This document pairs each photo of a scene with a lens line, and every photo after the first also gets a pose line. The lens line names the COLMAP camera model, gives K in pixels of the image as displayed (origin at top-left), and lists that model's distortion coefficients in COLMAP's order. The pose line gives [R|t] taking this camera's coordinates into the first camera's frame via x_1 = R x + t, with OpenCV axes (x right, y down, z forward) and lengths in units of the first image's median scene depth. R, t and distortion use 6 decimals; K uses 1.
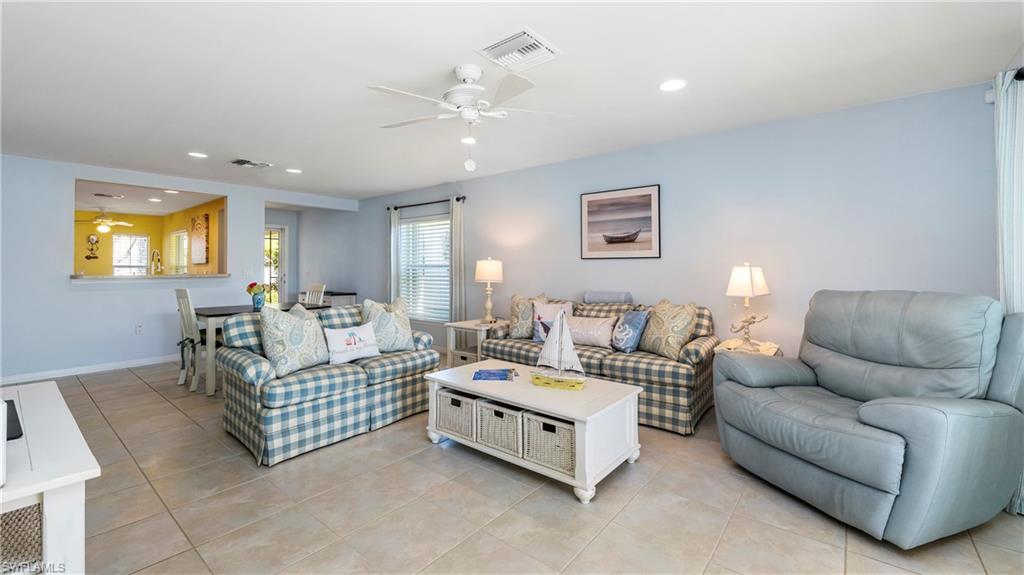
lens RADIAL K [[453.1, 0, 501.6], [0, 453.1, 267.5], [0, 0, 1]] dist [0.001647, 0.000270]
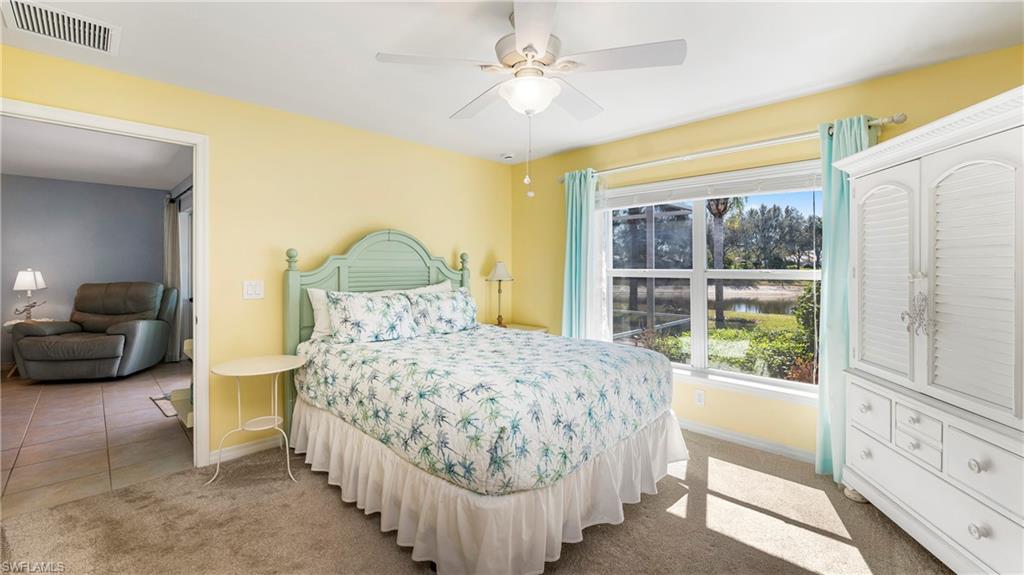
lens RADIAL K [[420.9, 0, 513.2], [0, 420.9, 273.1], [0, 0, 1]] dist [-0.003290, -0.000384]
pose [[0.123354, -0.006484, 0.992342, -0.975394], [-0.010808, 0.999911, 0.007877, -0.033924], [-0.992304, -0.011697, 0.123273, -1.192206]]
